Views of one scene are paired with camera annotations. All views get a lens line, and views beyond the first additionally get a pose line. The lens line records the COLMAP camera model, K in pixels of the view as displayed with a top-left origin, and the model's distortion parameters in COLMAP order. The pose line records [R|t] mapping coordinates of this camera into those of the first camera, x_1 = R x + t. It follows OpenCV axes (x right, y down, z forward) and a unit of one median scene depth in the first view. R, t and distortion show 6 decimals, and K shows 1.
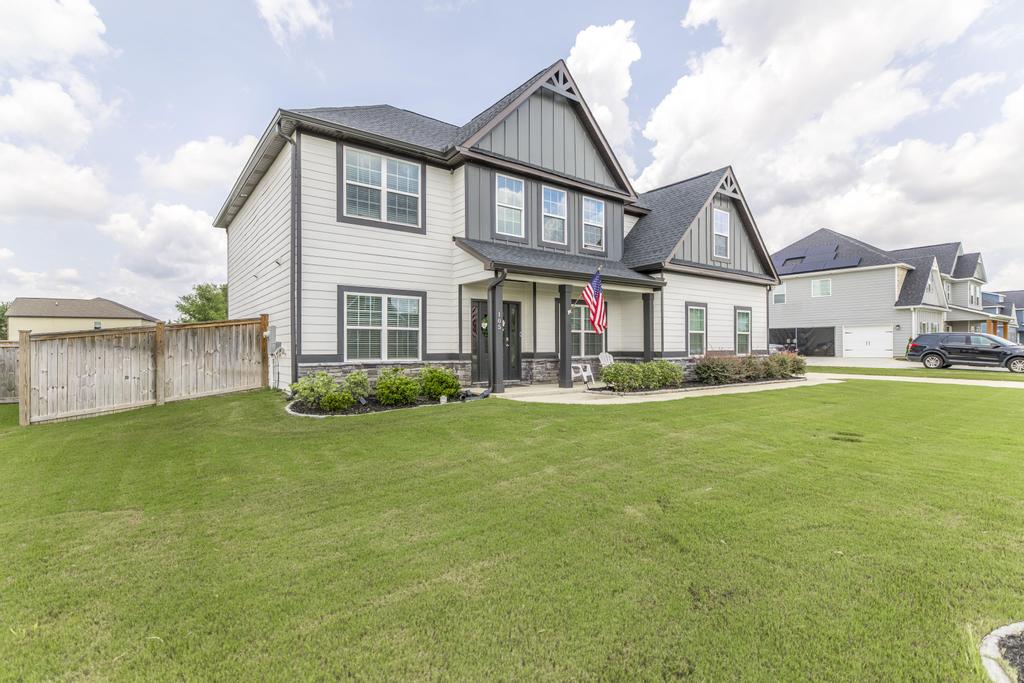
lens RADIAL K [[491.4, 0, 520.6], [0, 491.4, 343.8], [0, 0, 1]] dist [-0.002137, 0.000894]
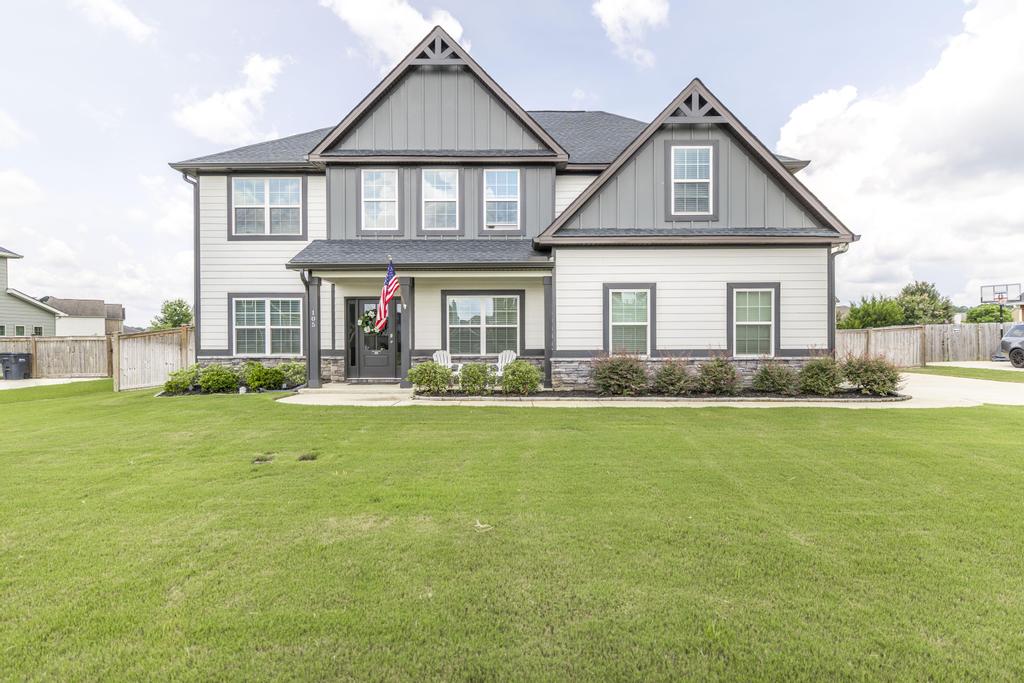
lens RADIAL K [[566.6, 0, 514.8], [0, 566.6, 341.5], [0, 0, 1]] dist [0.000911, -0.002253]
pose [[0.787453, 0.002898, -0.616368, 0.851456], [0.003386, 0.999954, 0.009027, -0.006797], [0.616366, -0.009195, 0.787406, 0.263358]]
